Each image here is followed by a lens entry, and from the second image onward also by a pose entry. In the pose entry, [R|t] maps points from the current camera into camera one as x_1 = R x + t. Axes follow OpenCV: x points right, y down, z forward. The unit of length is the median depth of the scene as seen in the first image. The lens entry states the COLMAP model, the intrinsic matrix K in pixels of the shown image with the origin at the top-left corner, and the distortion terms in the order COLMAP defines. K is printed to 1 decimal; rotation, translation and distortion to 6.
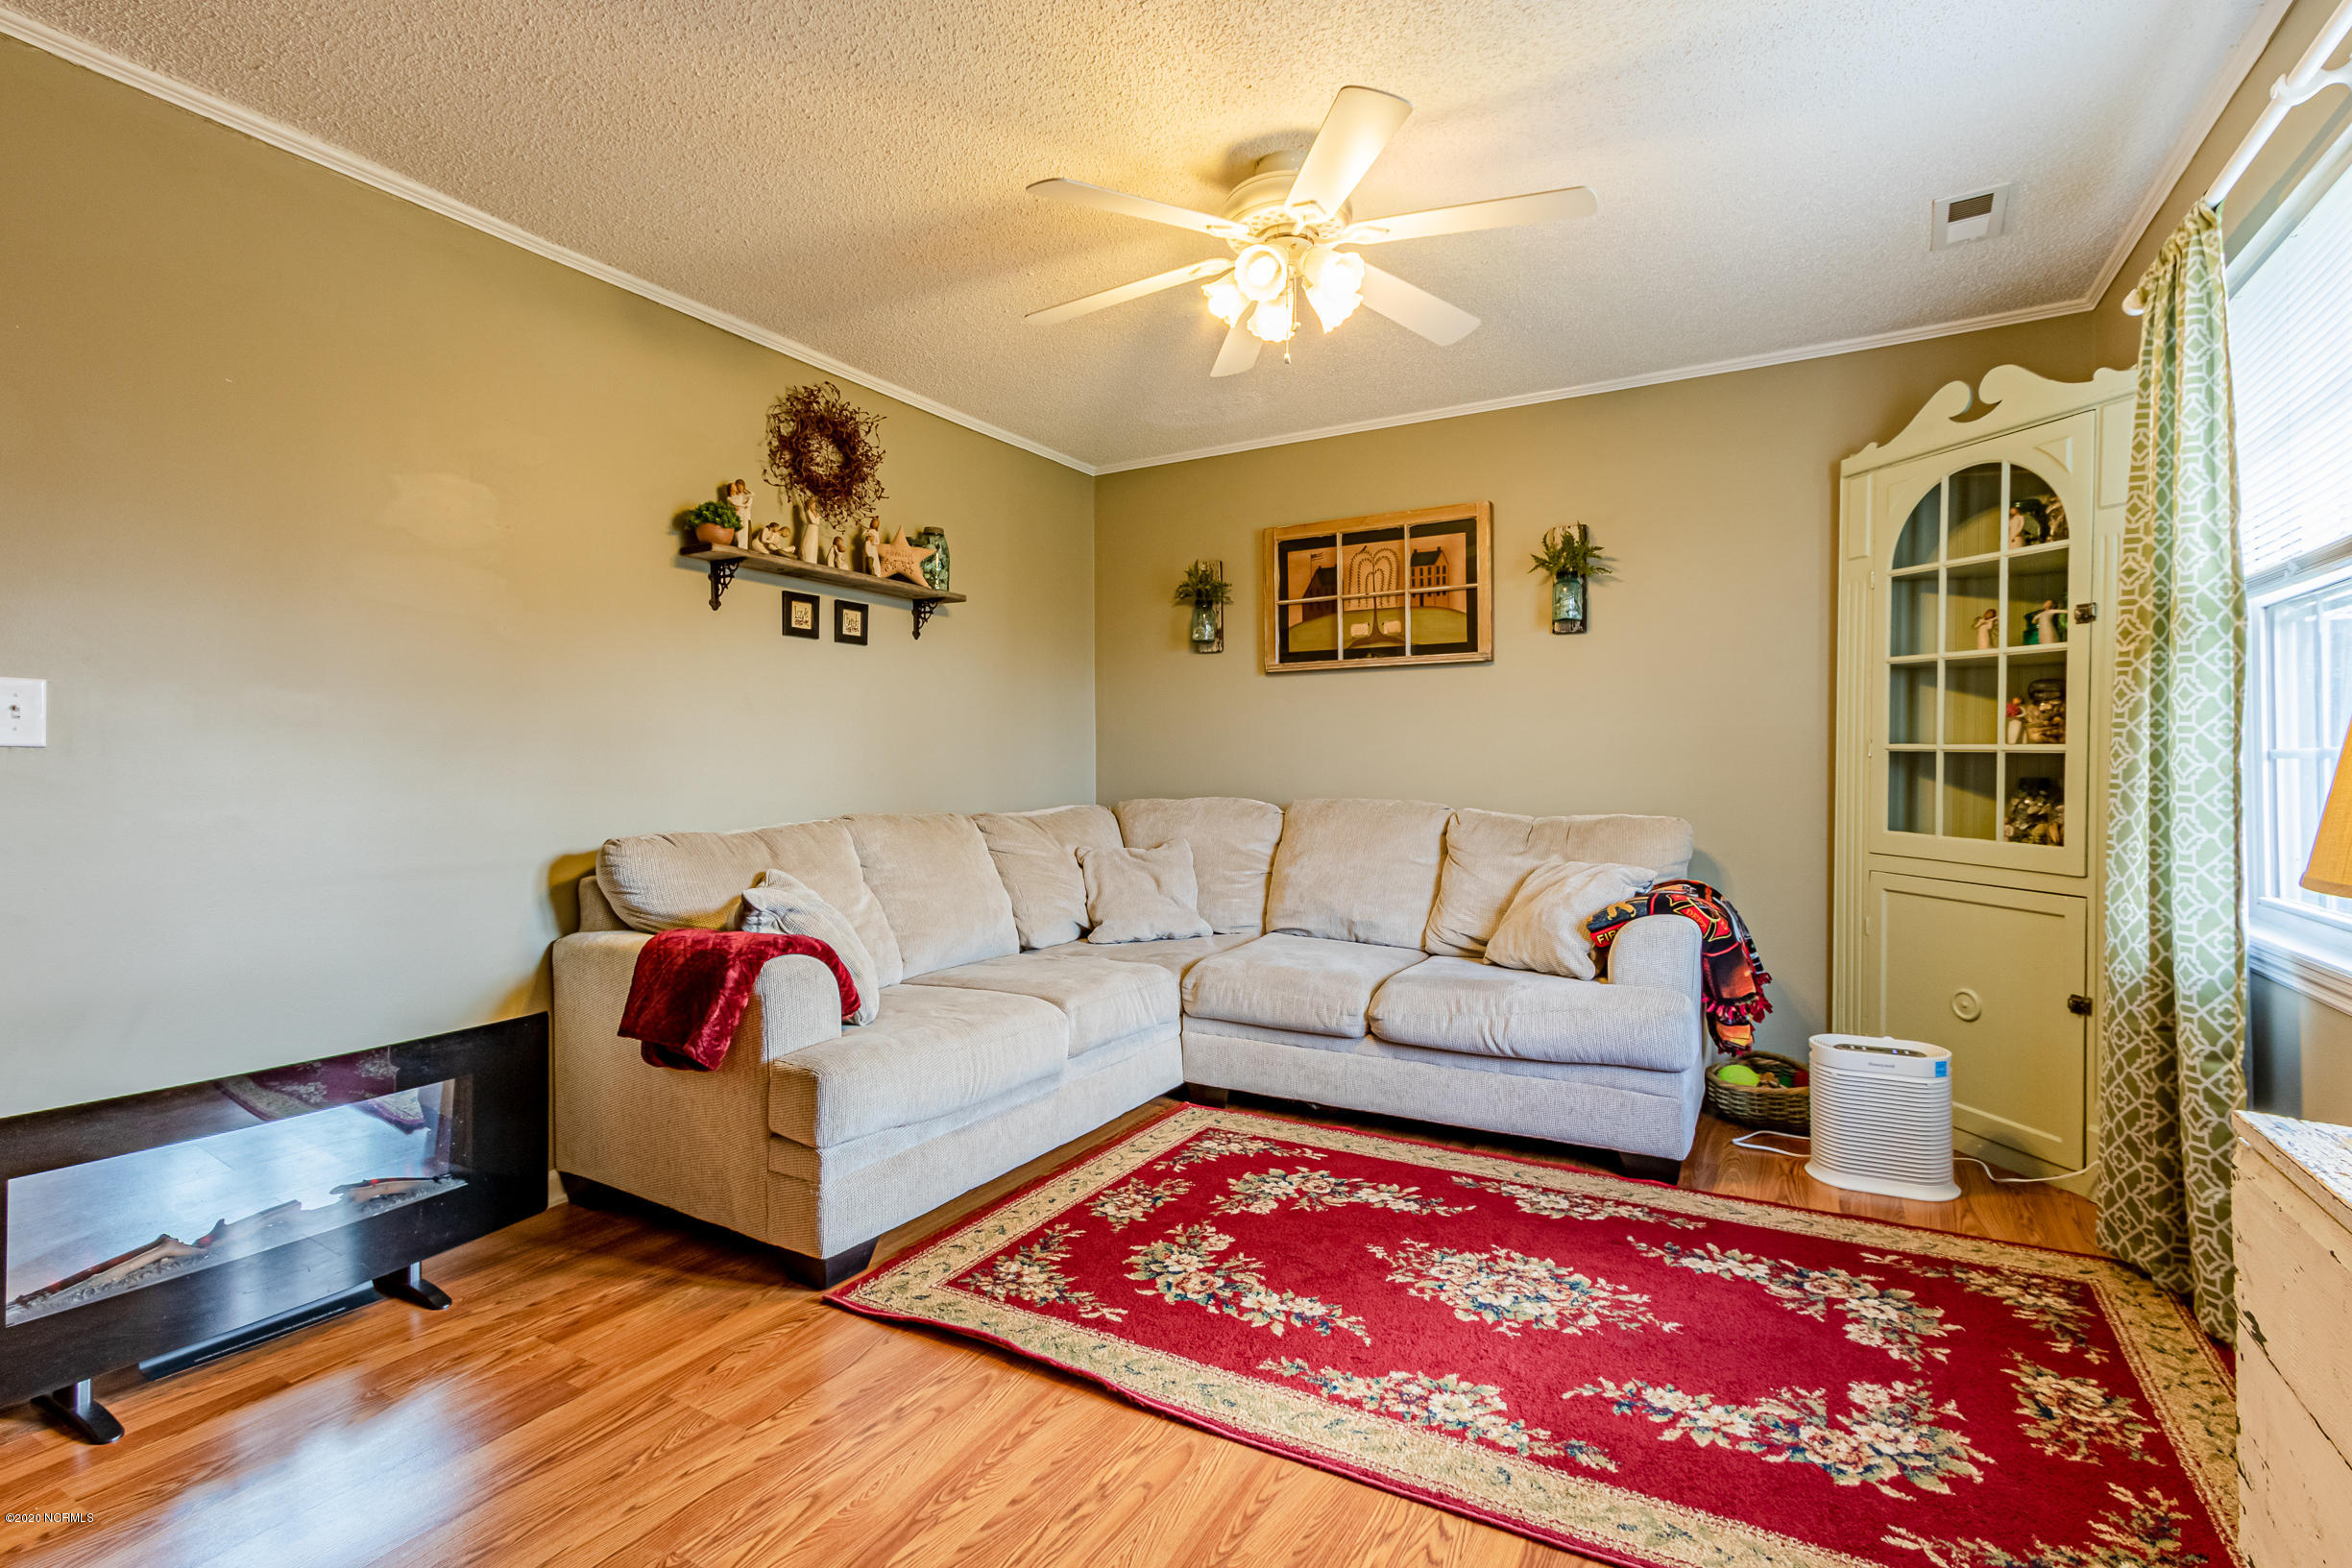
lens RADIAL K [[1091.6, 0, 1170.7], [0, 1091.6, 758.8], [0, 0, 1]] dist [-0.000961, -0.000492]
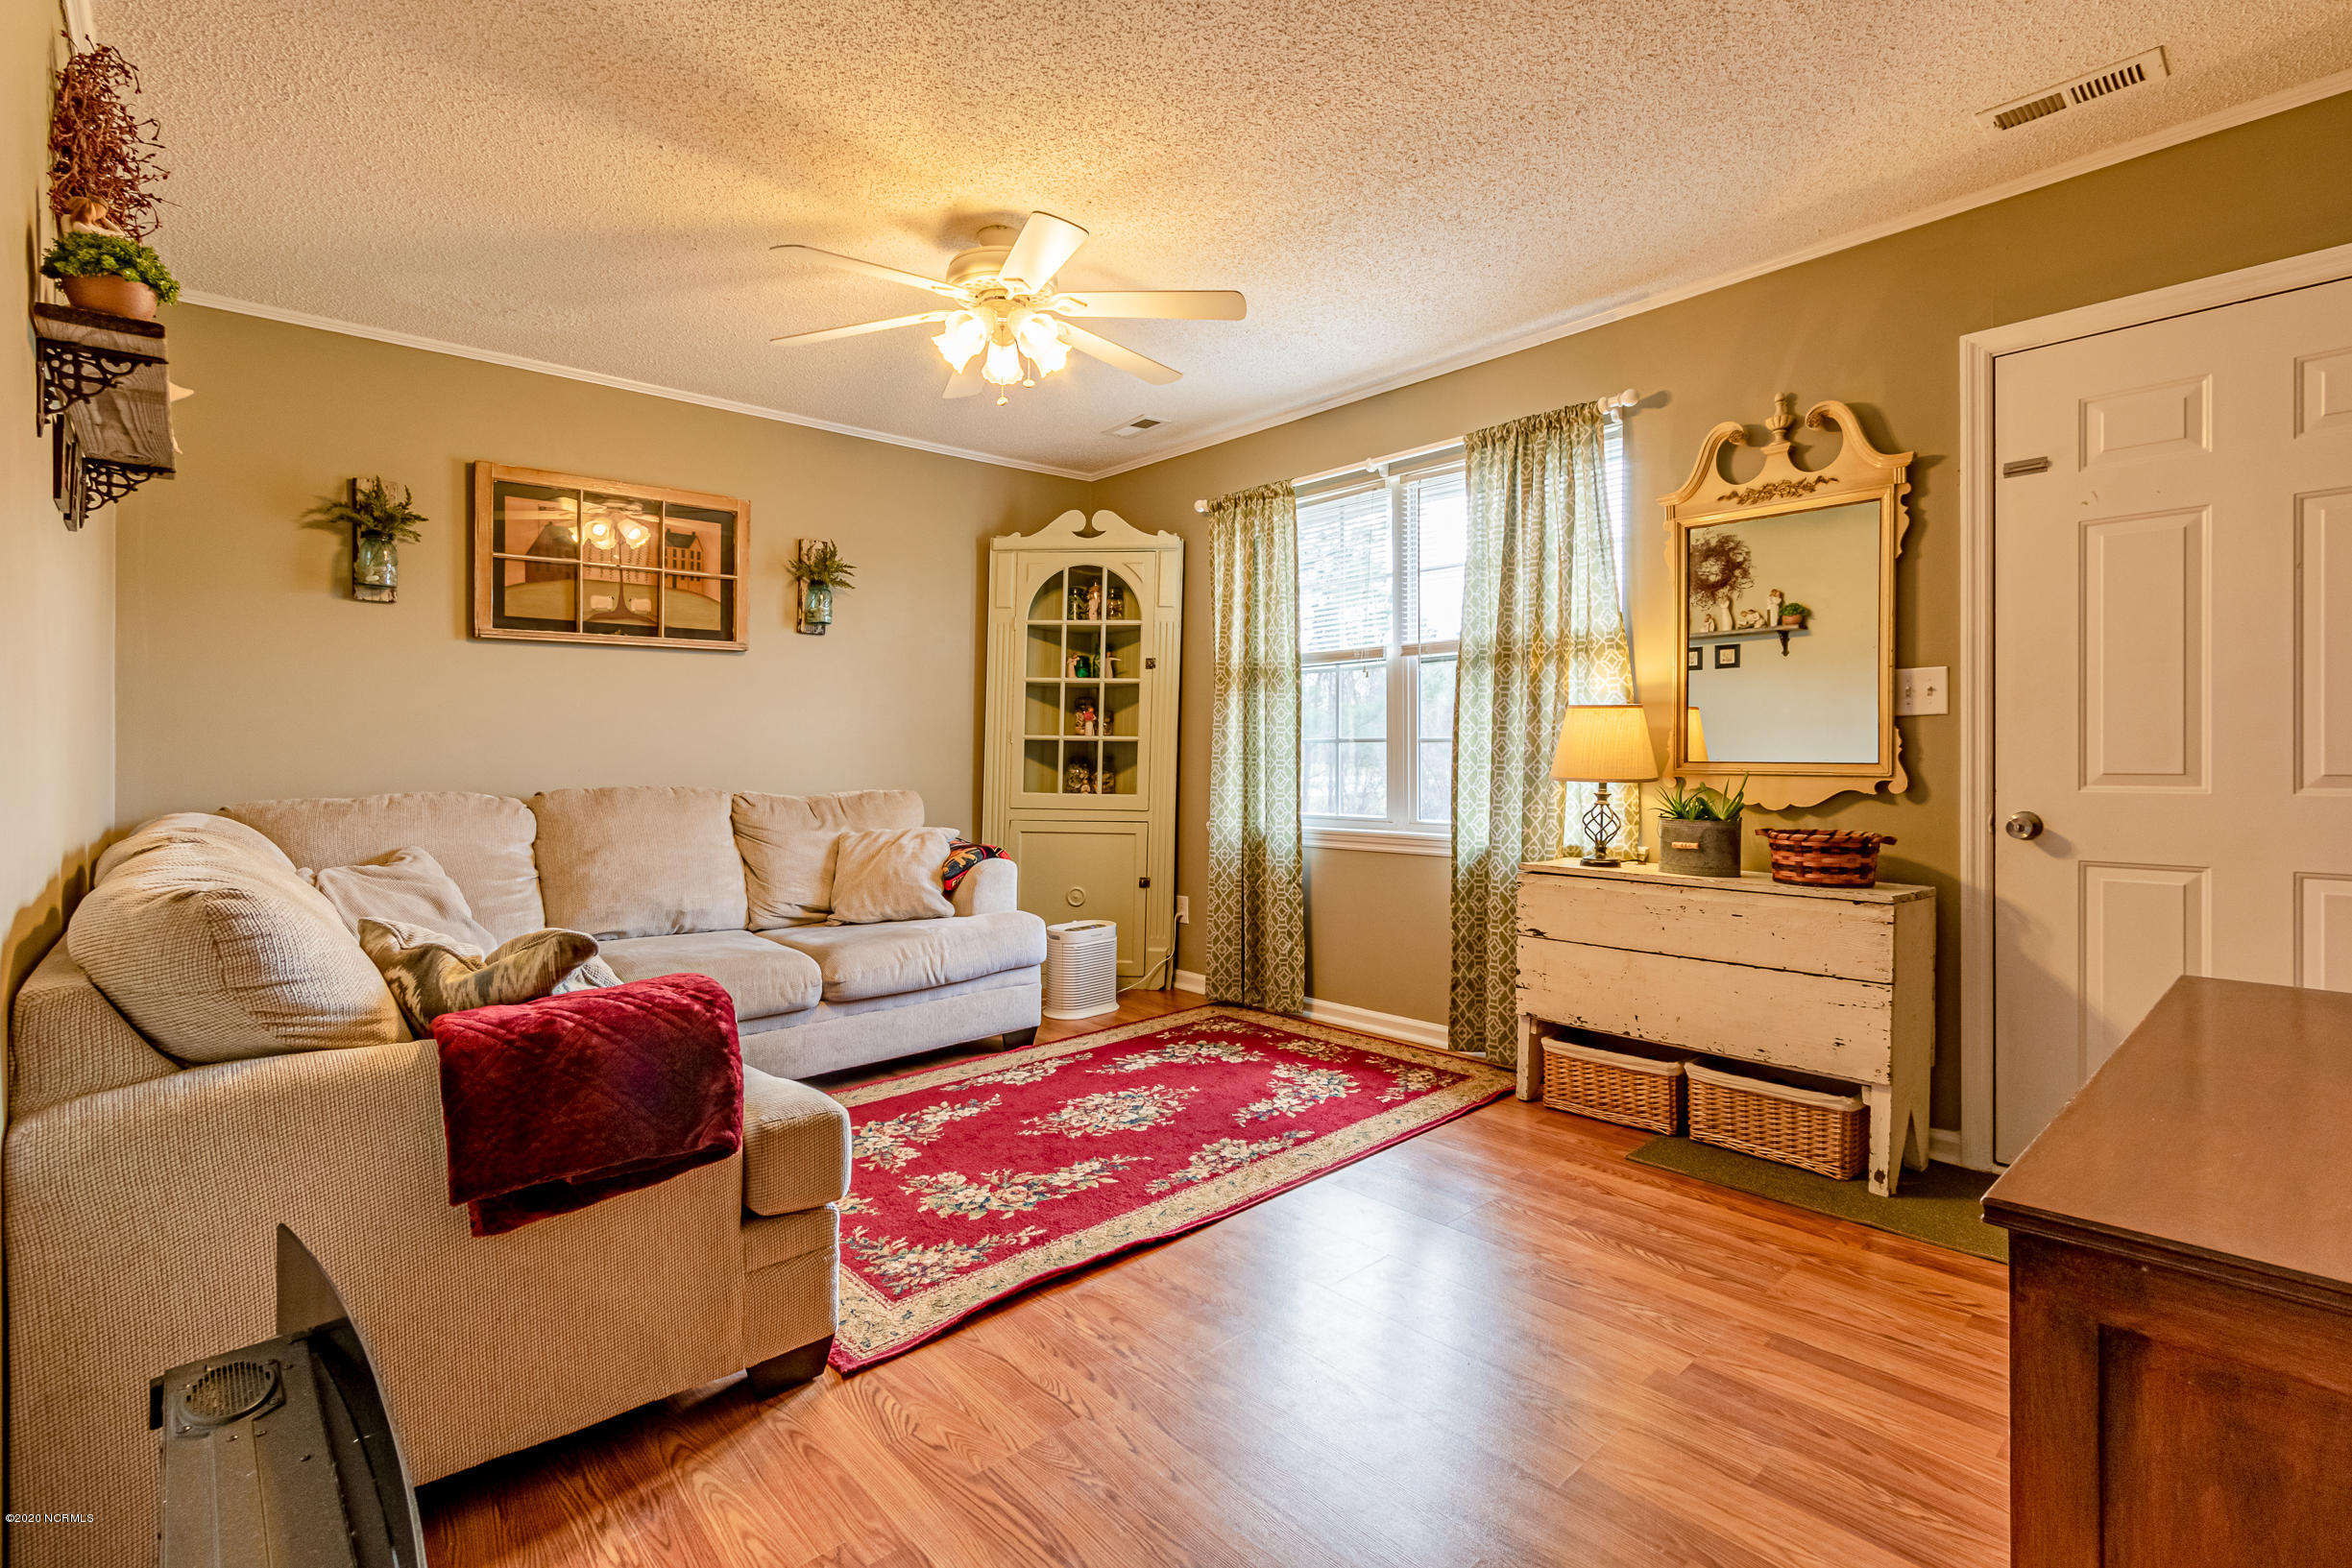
lens RADIAL K [[1091.6, 0, 1170.7], [0, 1091.6, 758.8], [0, 0, 1]] dist [-0.000961, -0.000492]
pose [[0.302843, -0.005567, 0.953024, -0.971334], [0.003126, 0.999983, 0.004848, 0.017194], [-0.953035, 0.001511, 0.302856, 0.474953]]
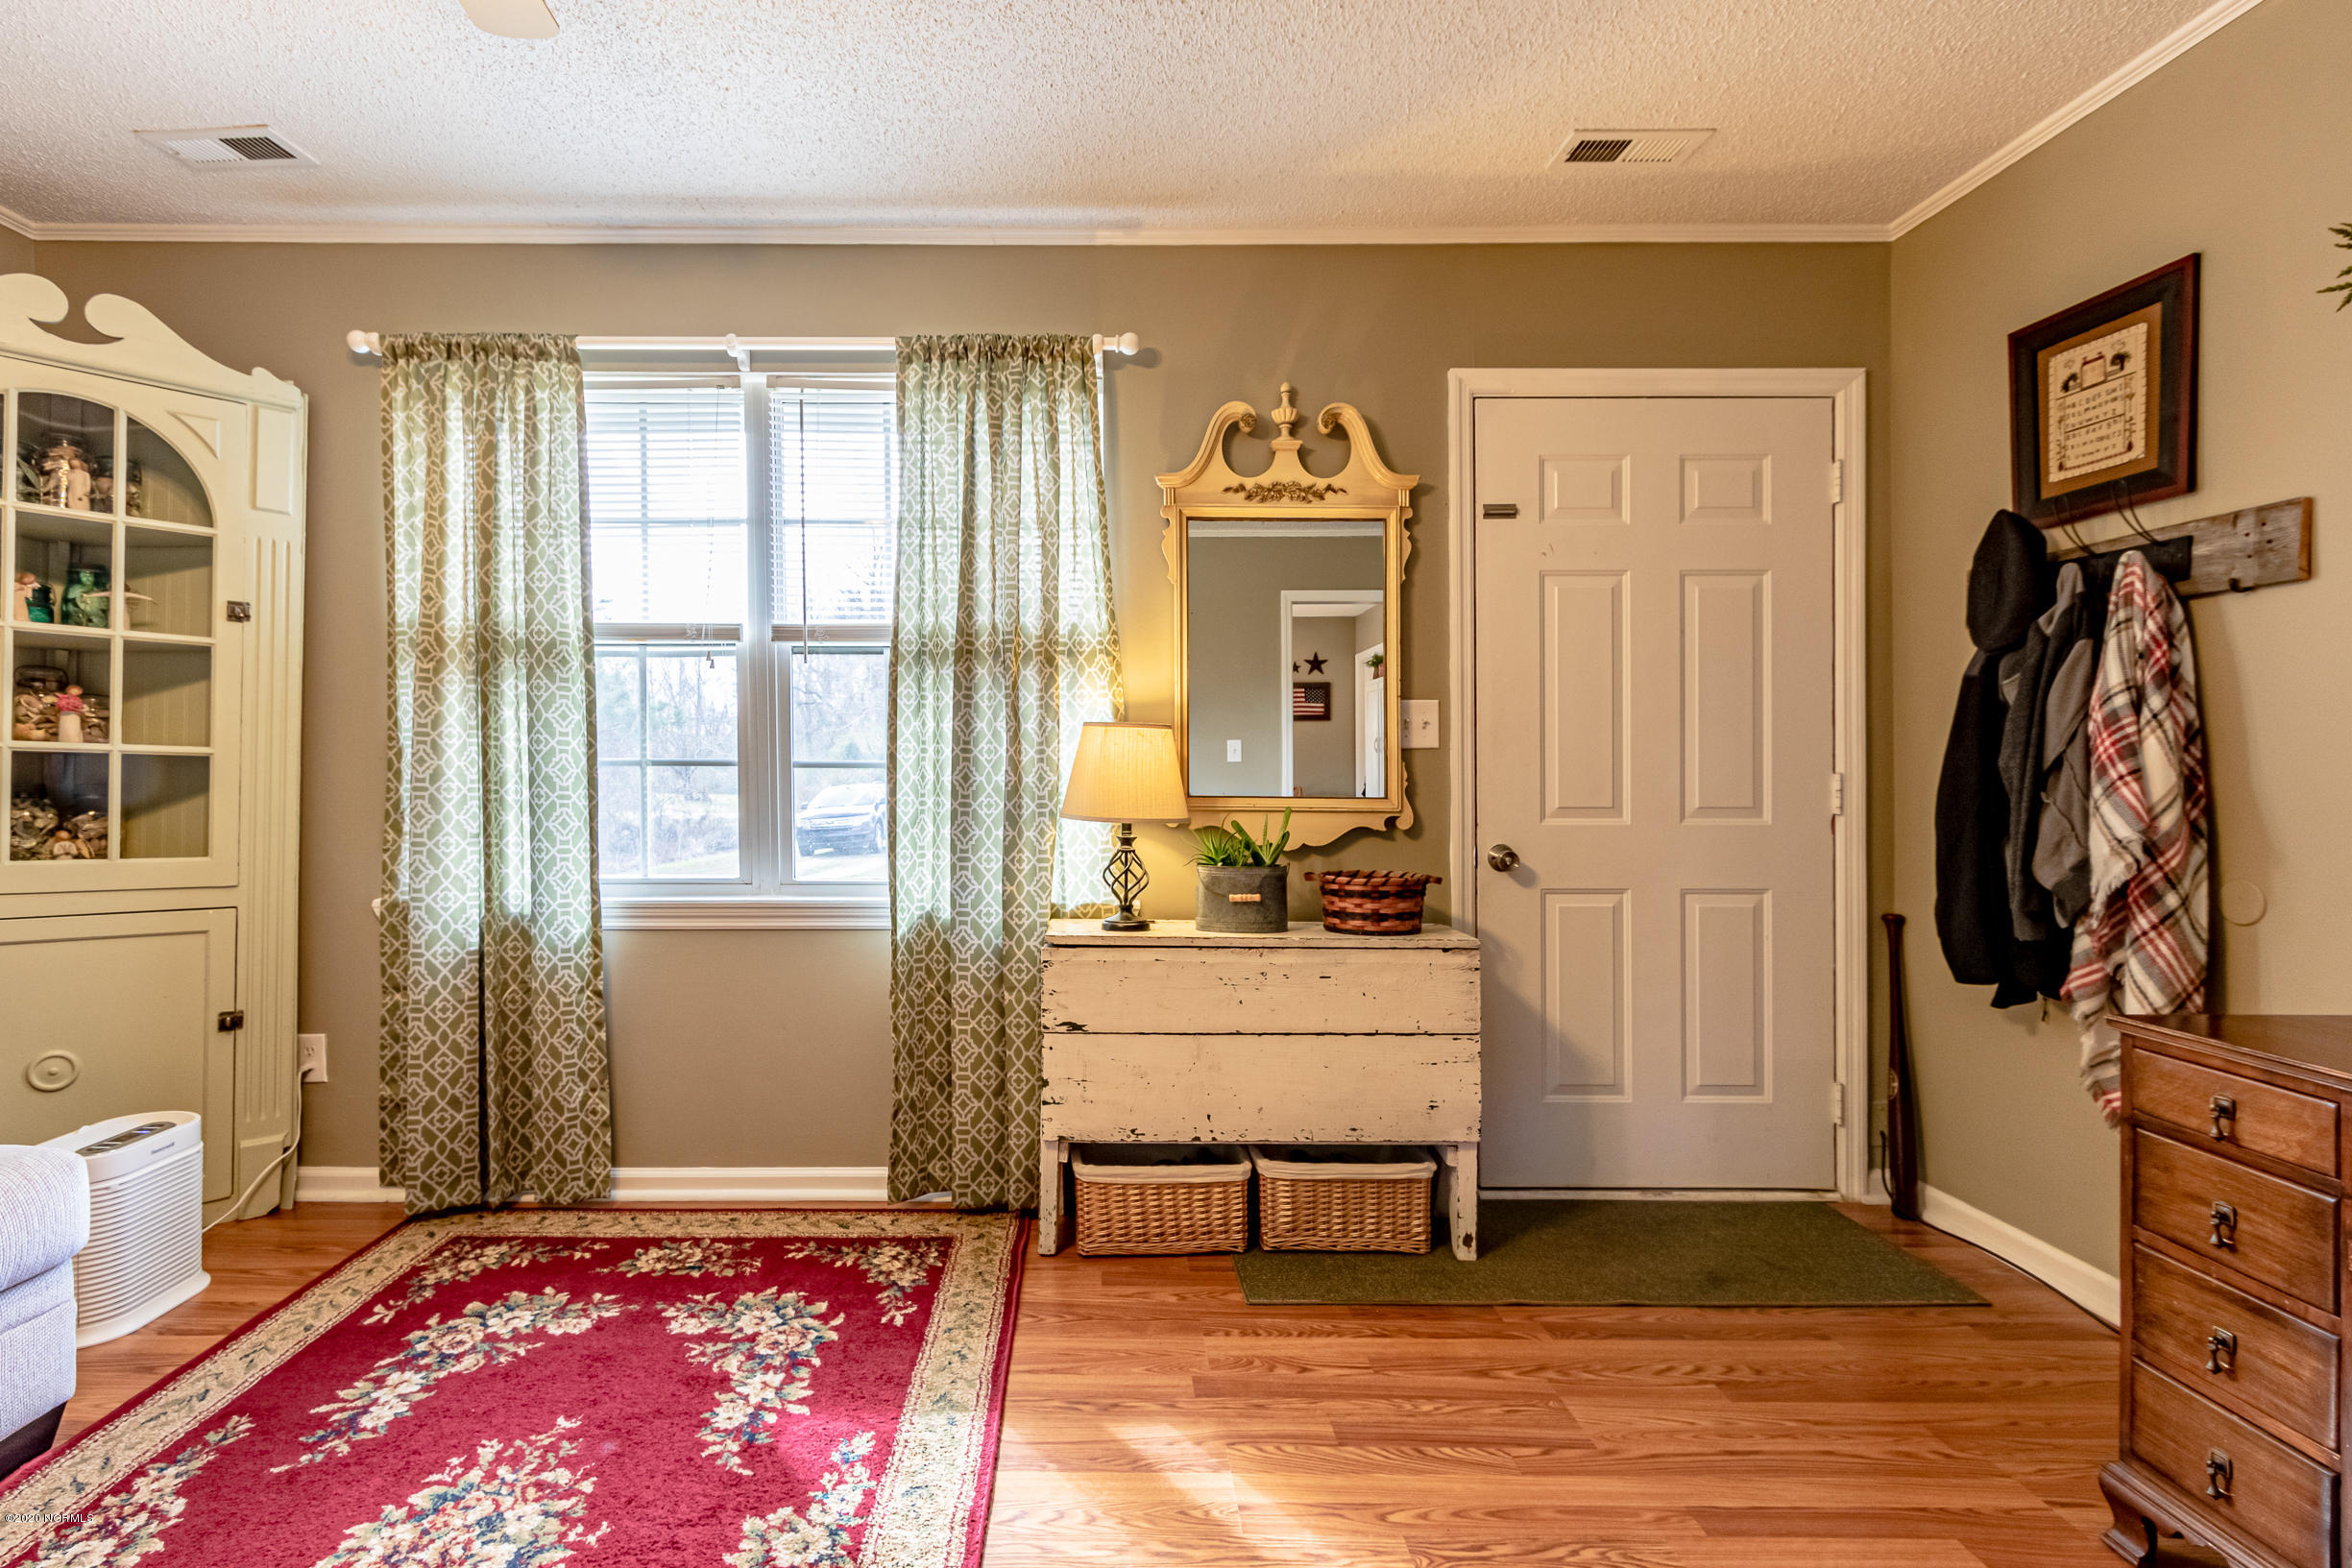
lens RADIAL K [[1112.3, 0, 1111.6], [0, 1112.3, 802.6], [0, 0, 1]] dist [0.000978, 0.000281]
pose [[-0.505319, -0.019612, 0.862710, -0.440902], [-0.004760, 0.999790, 0.019940, 0.013423], [-0.862919, 0.005970, -0.505306, 0.941852]]
